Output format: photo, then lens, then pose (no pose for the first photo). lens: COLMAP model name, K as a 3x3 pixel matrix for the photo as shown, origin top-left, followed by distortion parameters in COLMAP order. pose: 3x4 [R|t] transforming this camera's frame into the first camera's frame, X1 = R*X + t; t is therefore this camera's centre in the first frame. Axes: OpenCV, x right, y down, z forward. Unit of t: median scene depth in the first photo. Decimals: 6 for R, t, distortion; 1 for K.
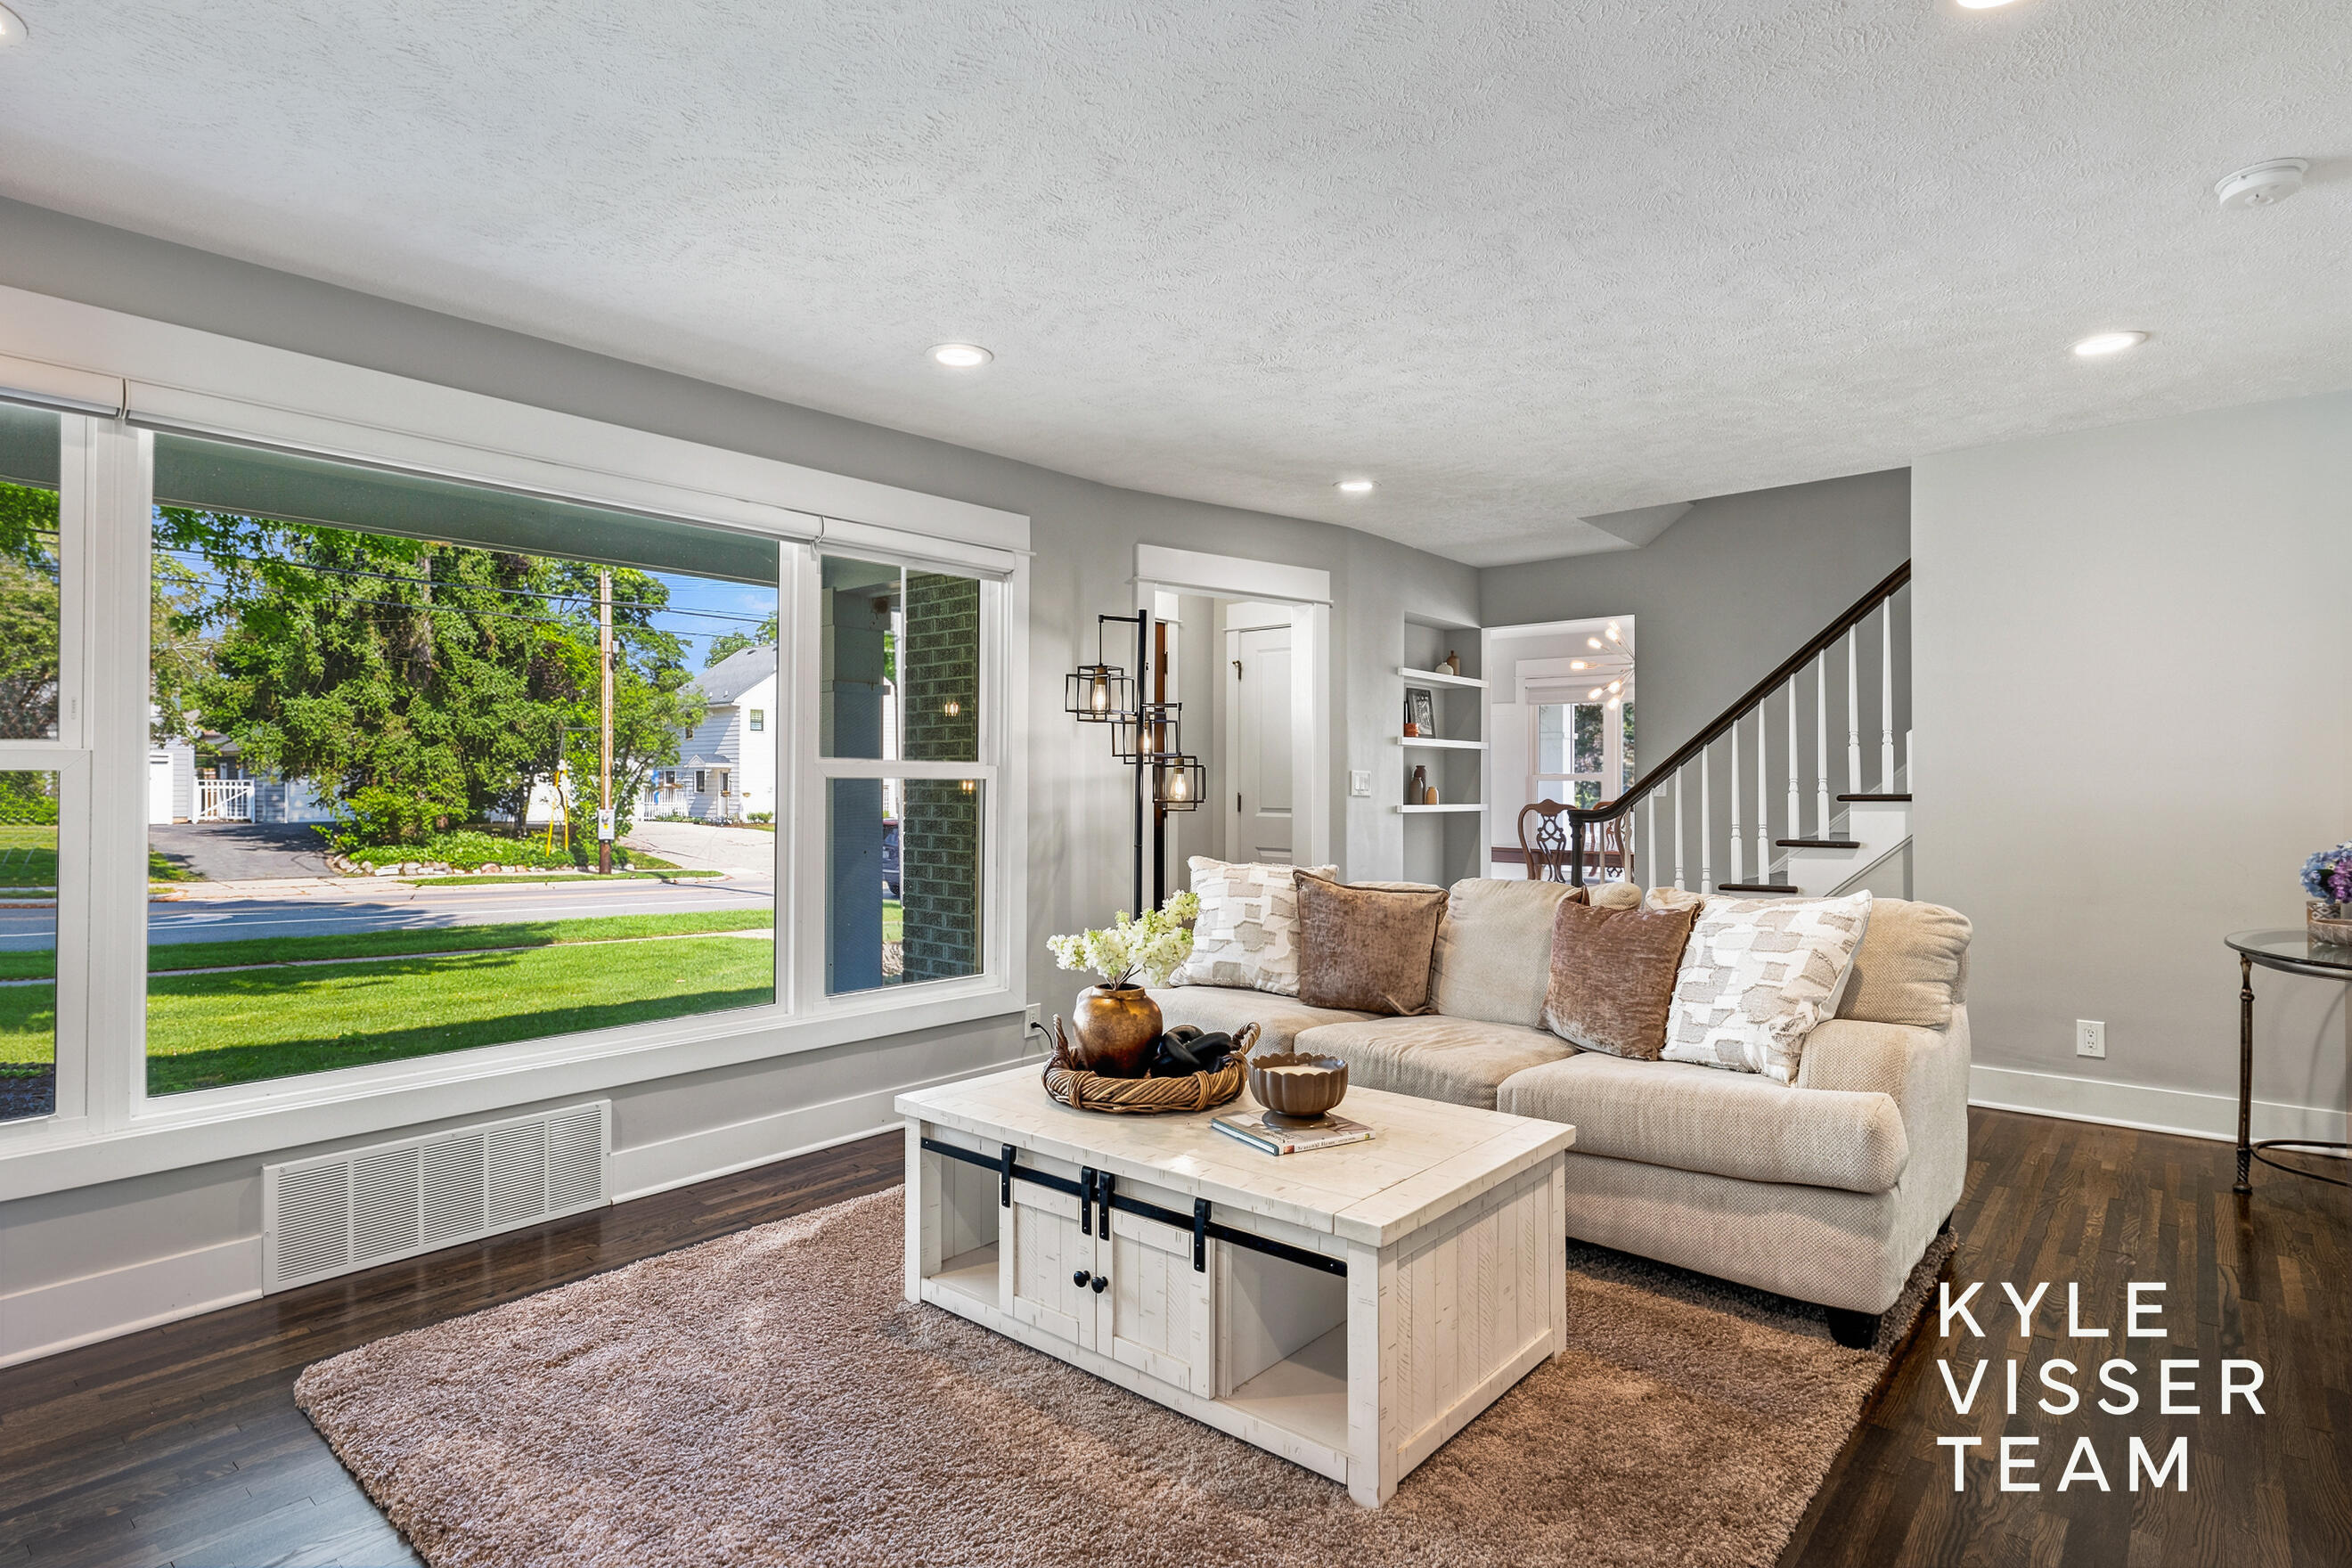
lens RADIAL K [[1193.3, 0, 1164.8], [0, 1193.3, 782.0], [0, 0, 1]] dist [0.002540, 0.000945]
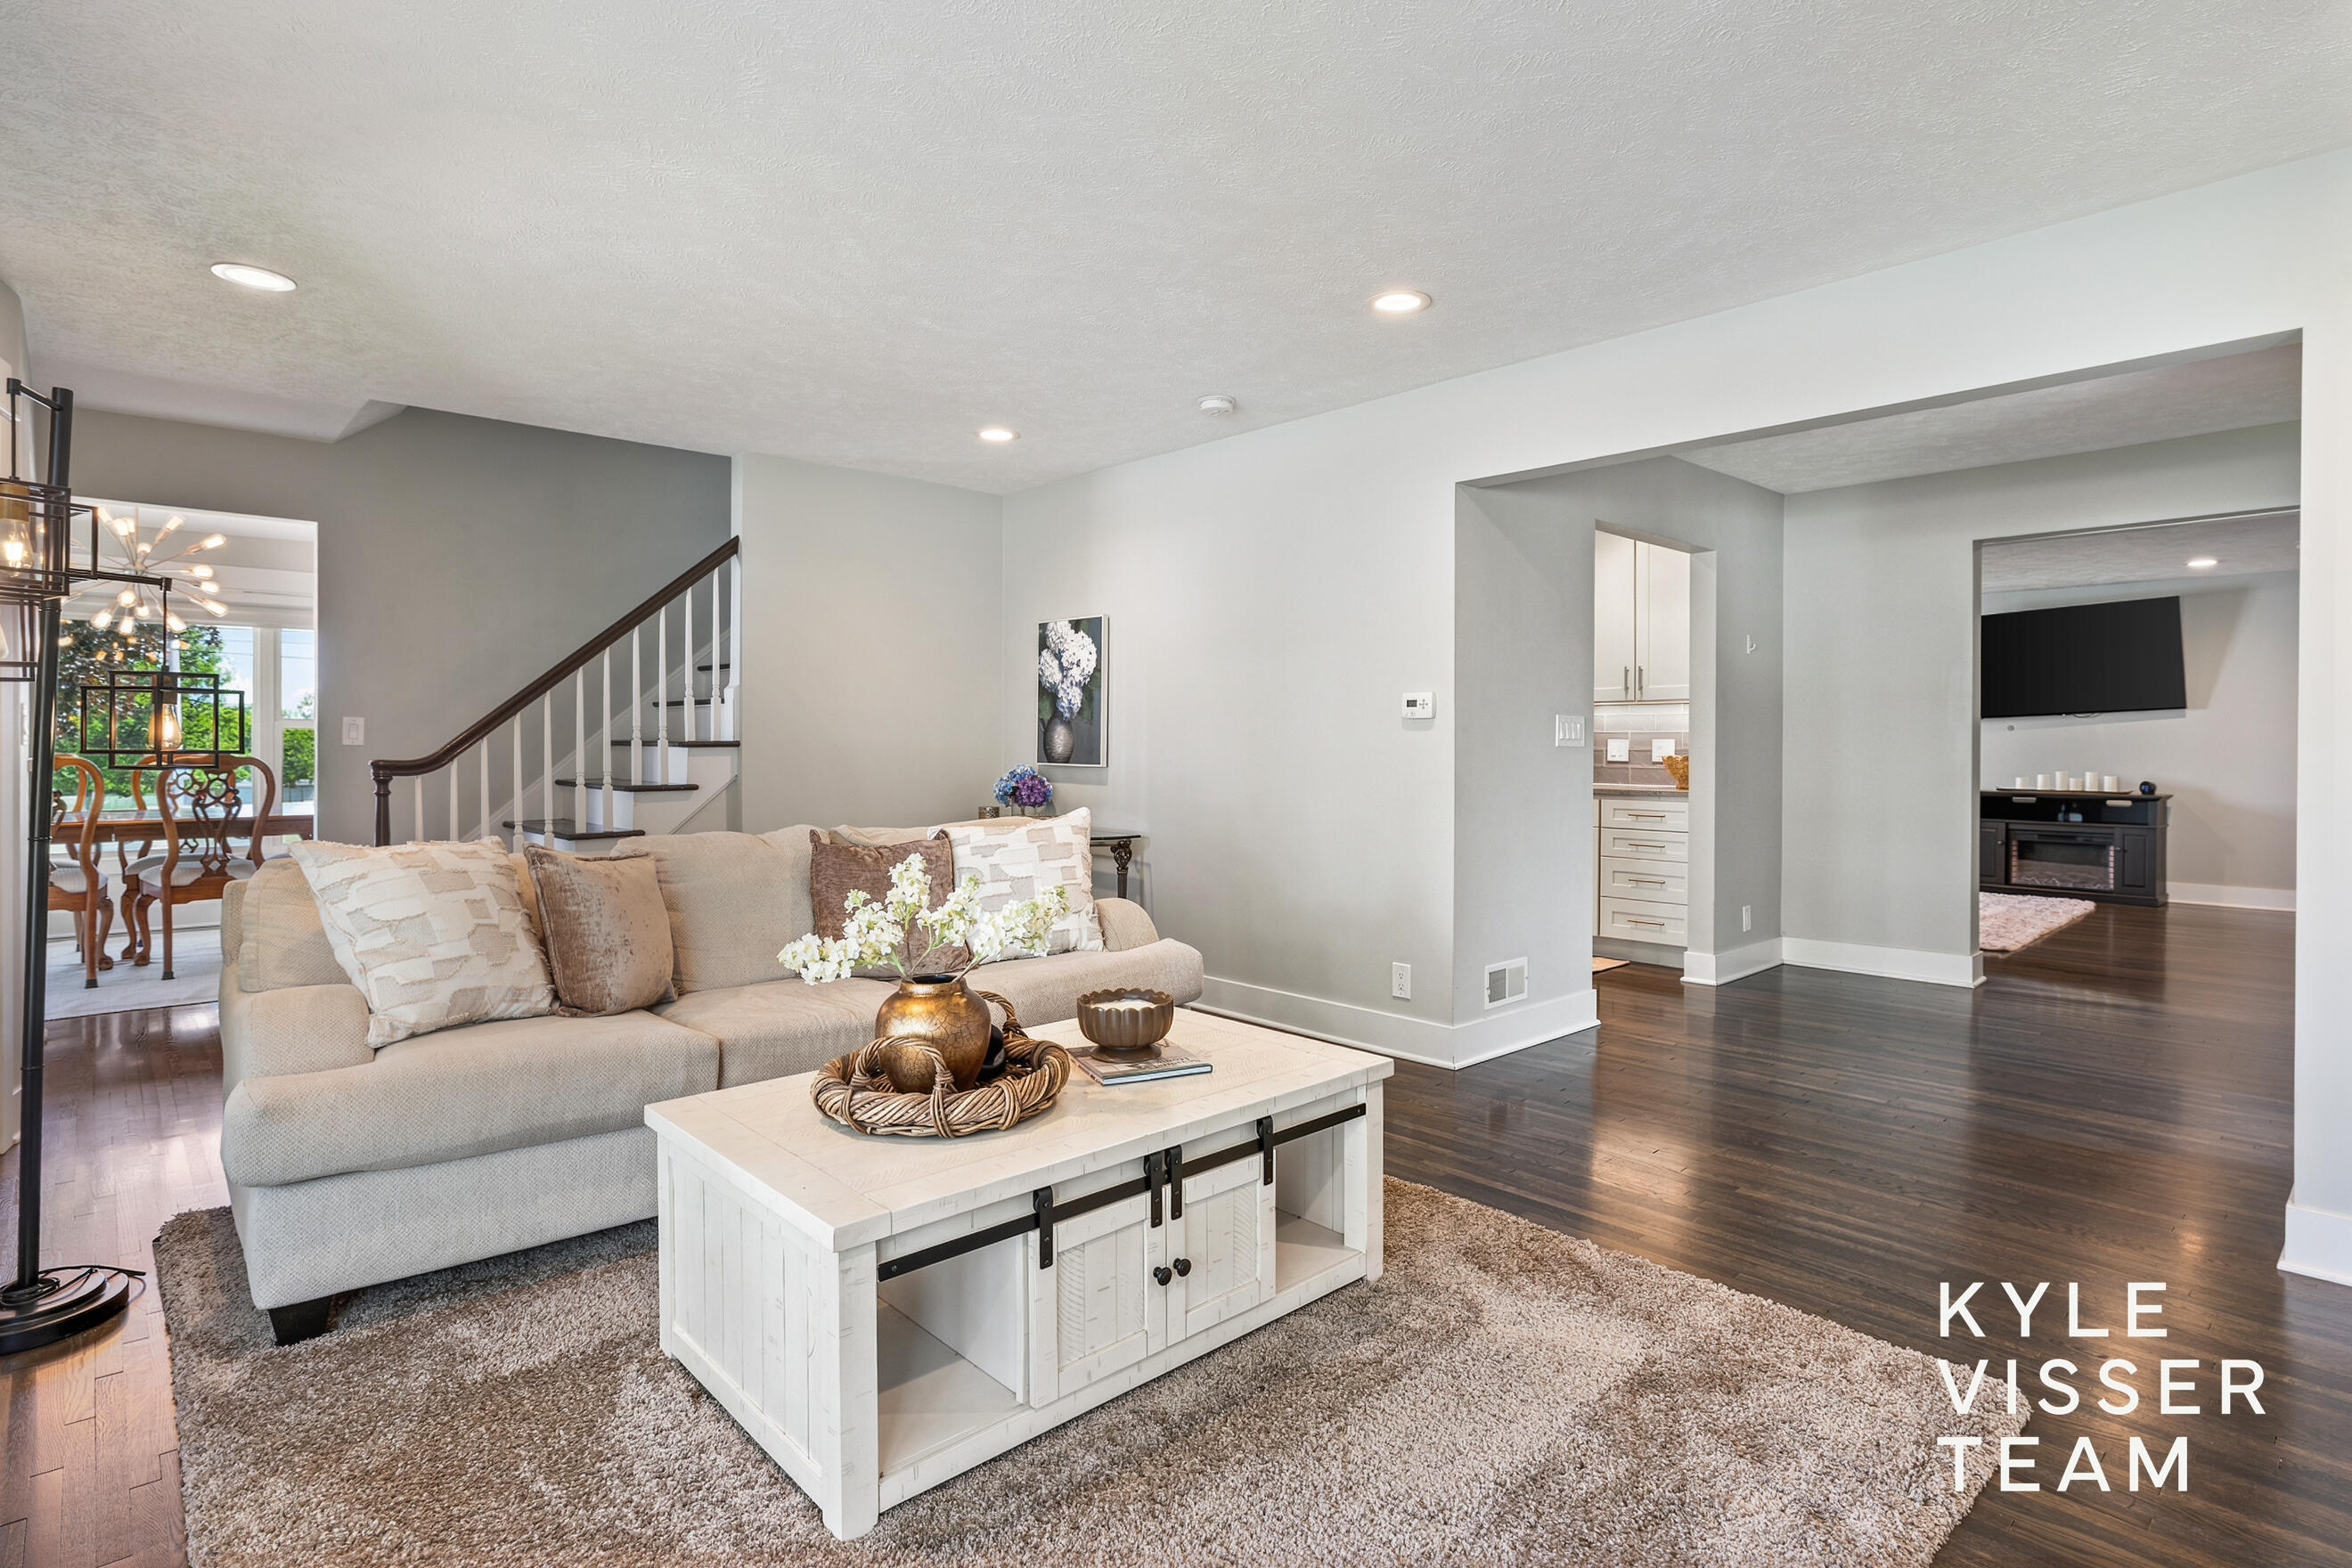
lens RADIAL K [[1193.3, 0, 1170.6], [0, 1193.3, 763.8], [0, 0, 1]] dist [0.002540, 0.000945]
pose [[0.112003, -0.016382, 0.993573, -0.468210], [-0.006463, 0.999831, 0.017214, 0.008864], [-0.993687, -0.008350, 0.111878, 0.442860]]
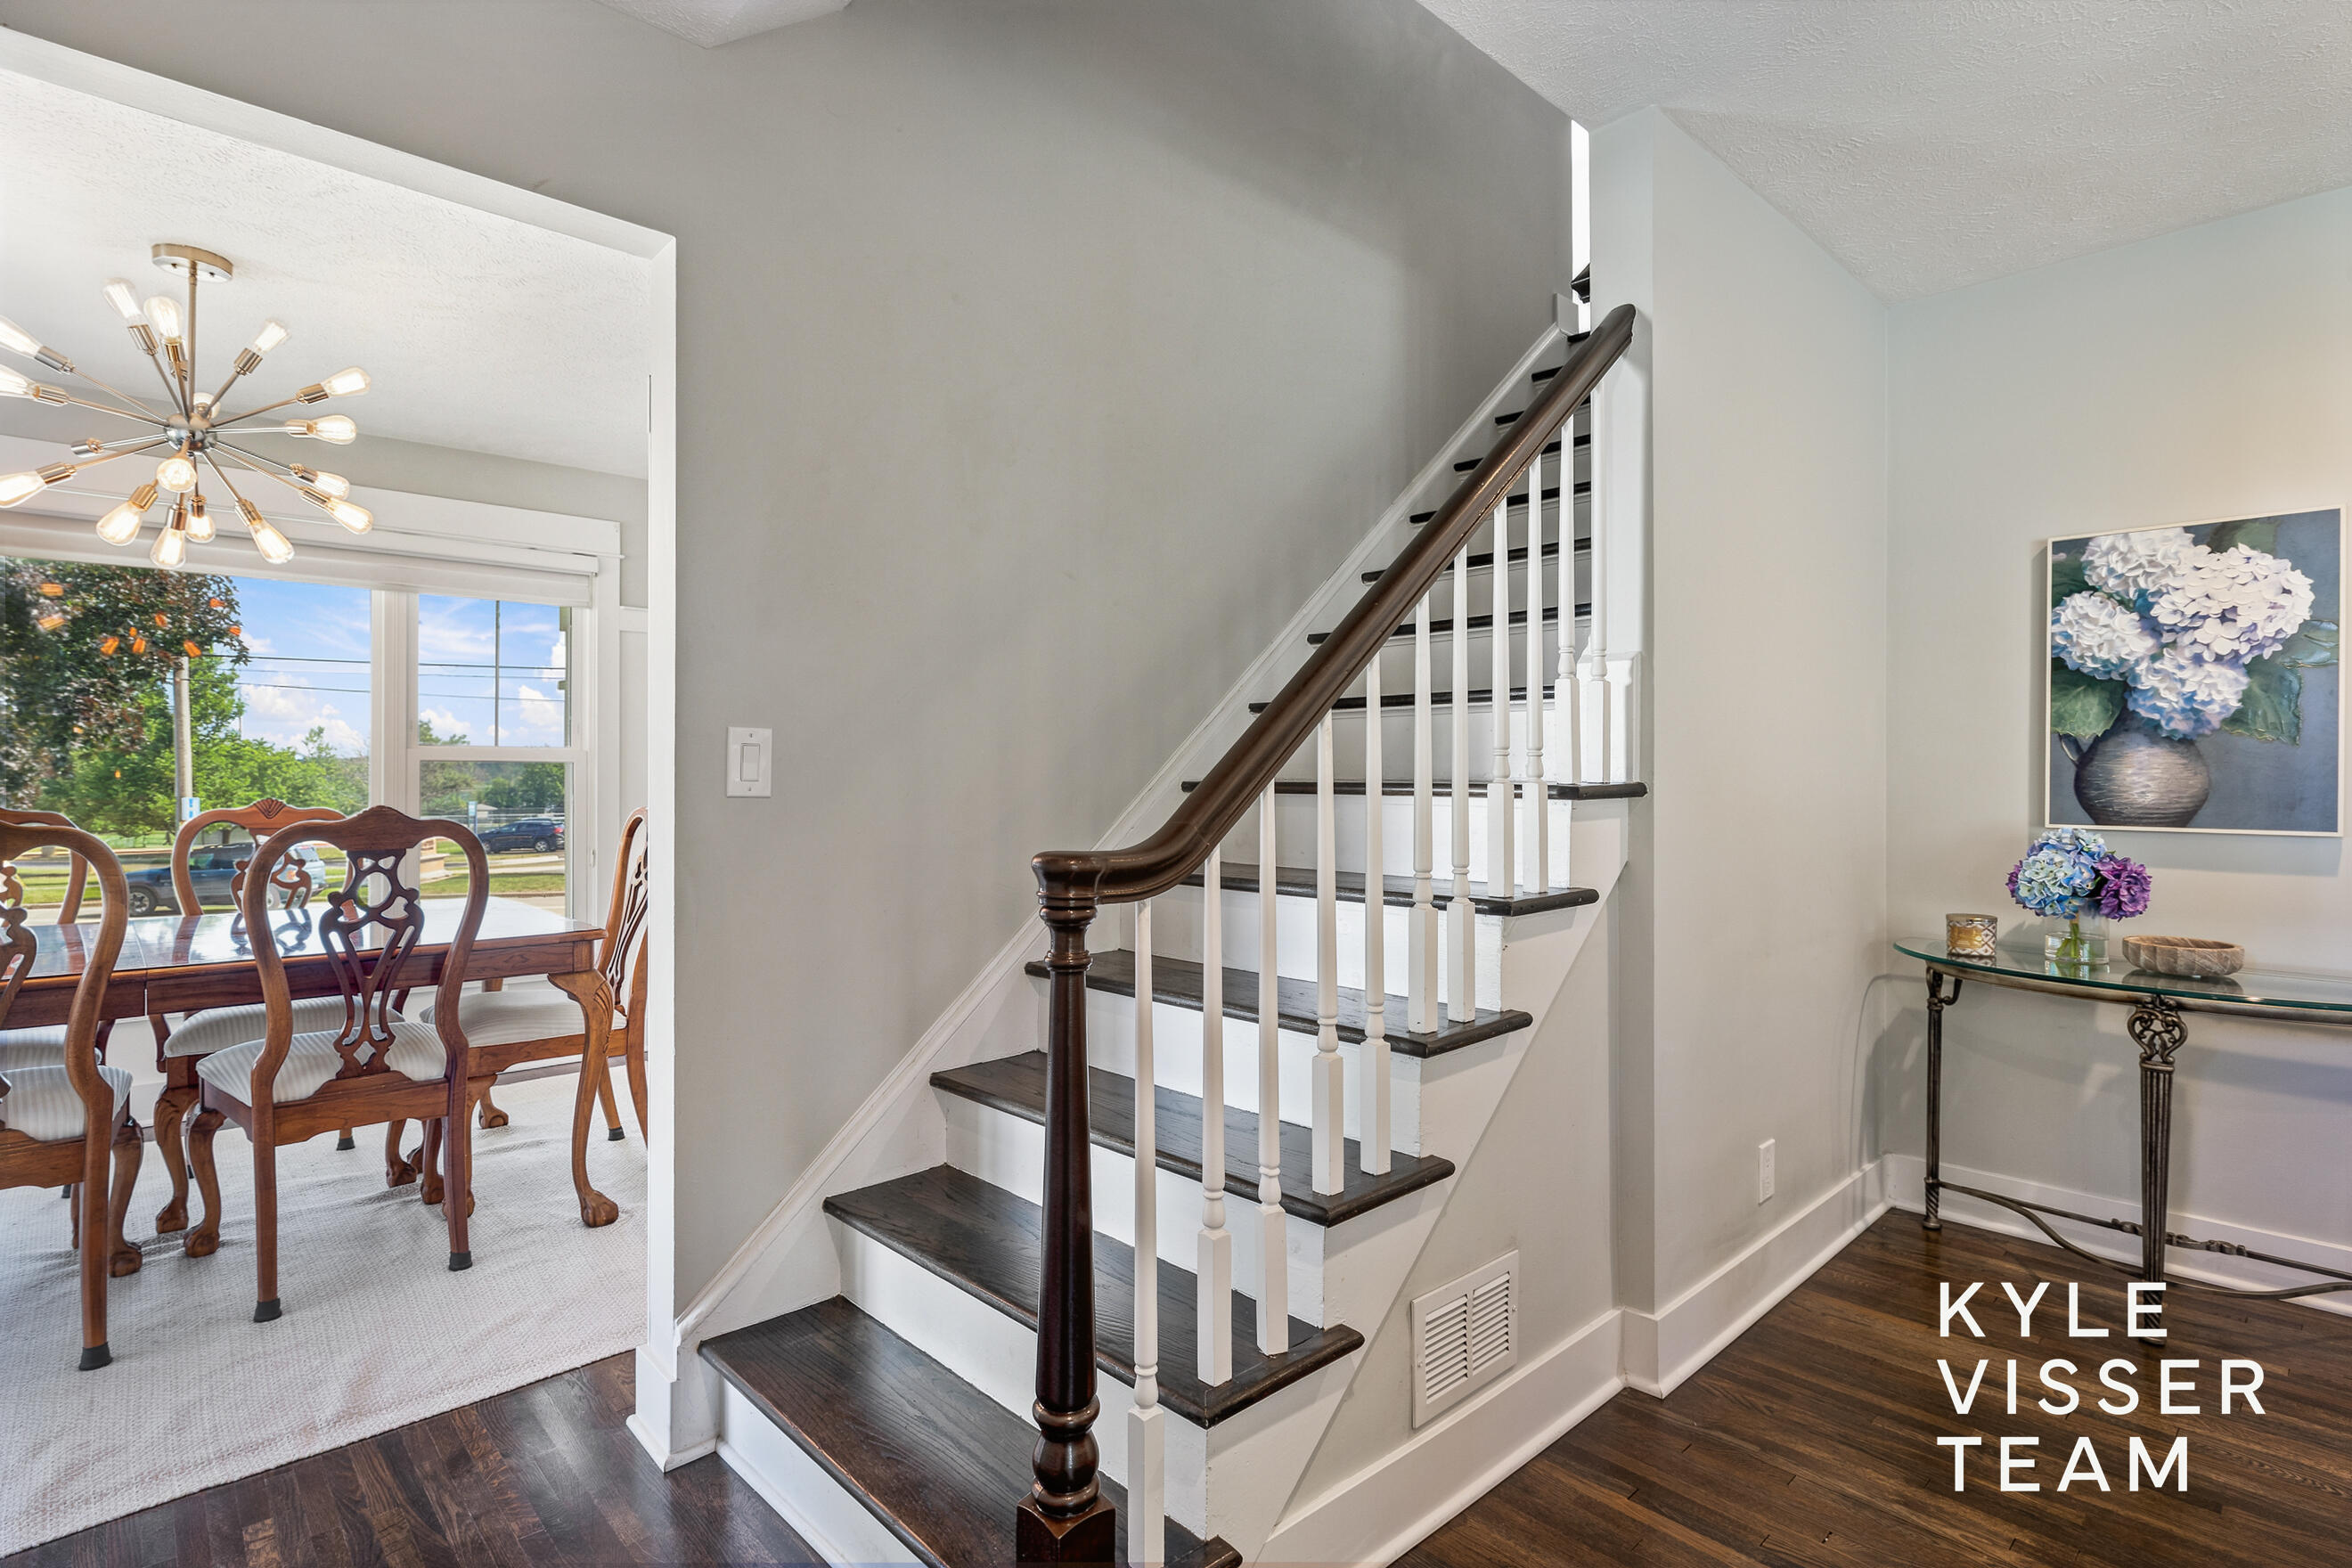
lens RADIAL K [[1147.8, 0, 1179.6], [0, 1147.8, 787.0], [0, 0, 1]] dist [-0.000467, 0.000044]
pose [[0.086385, -0.008287, 0.996227, 0.022847], [-0.003249, 0.999958, 0.008599, 0.007852], [-0.996257, -0.003979, 0.086354, 1.000216]]
